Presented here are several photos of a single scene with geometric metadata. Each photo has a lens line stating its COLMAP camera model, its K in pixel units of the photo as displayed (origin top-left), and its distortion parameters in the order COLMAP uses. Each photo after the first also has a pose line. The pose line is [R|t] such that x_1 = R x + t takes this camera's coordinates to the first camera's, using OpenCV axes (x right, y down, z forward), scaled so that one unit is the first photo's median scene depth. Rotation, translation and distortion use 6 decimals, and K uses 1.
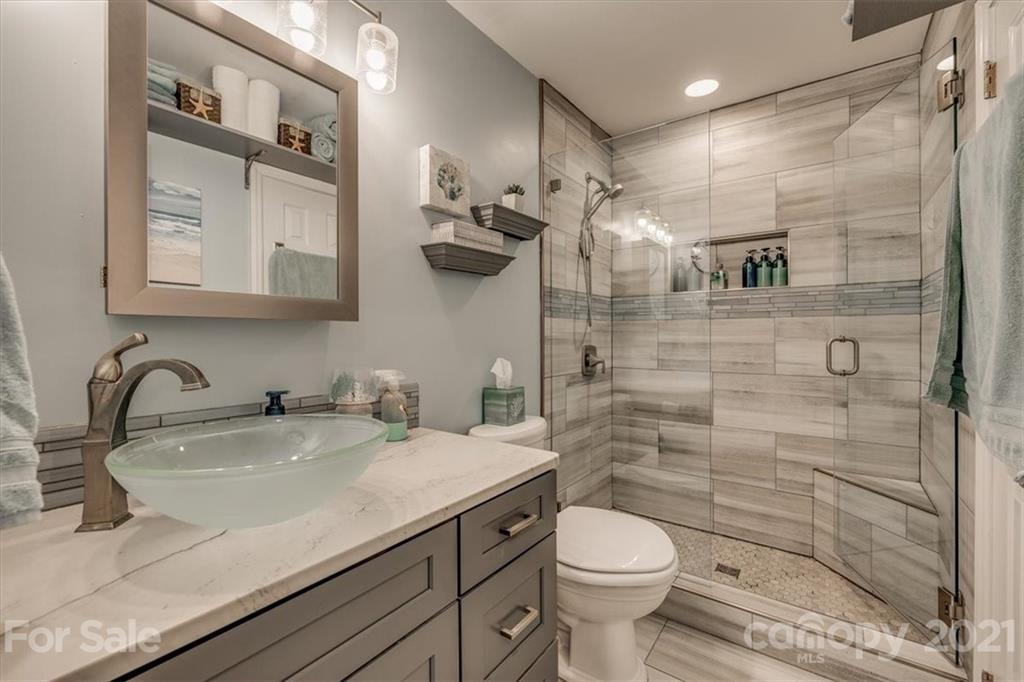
lens RADIAL K [[432.6, 0, 505.6], [0, 432.6, 339.5], [0, 0, 1]] dist [0.000185, -0.000842]
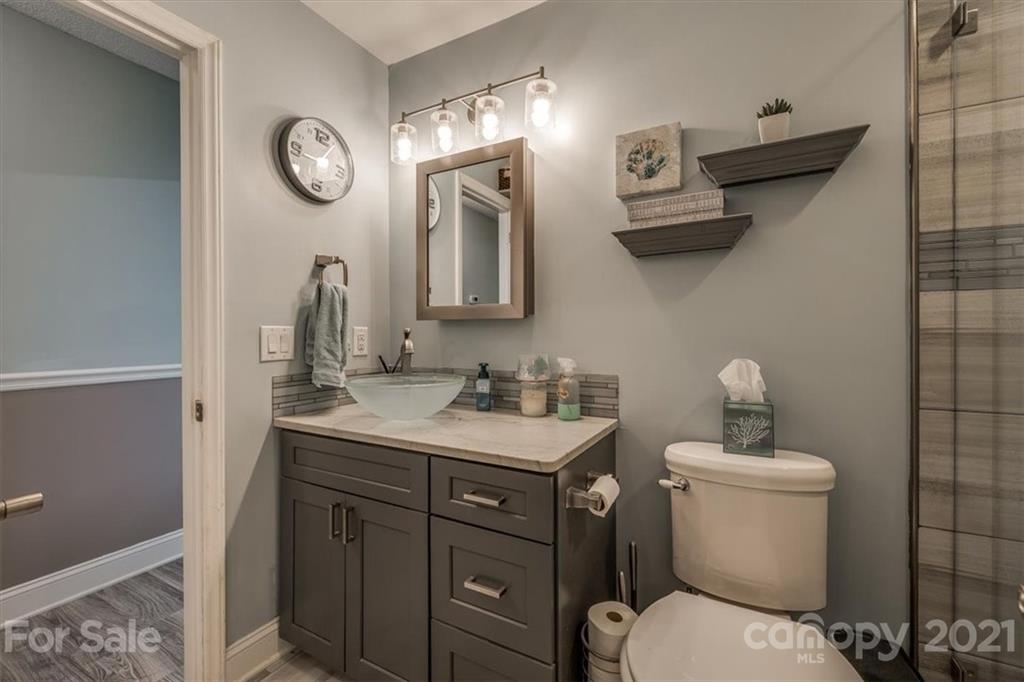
lens RADIAL K [[432.6, 0, 505.5], [0, 432.6, 334.1], [0, 0, 1]] dist [0.000185, -0.000842]
pose [[0.132352, 0.008254, -0.991168, 0.738348], [-0.006051, 0.999953, 0.007519, -0.002054], [0.991184, 0.005002, 0.132396, 0.587687]]
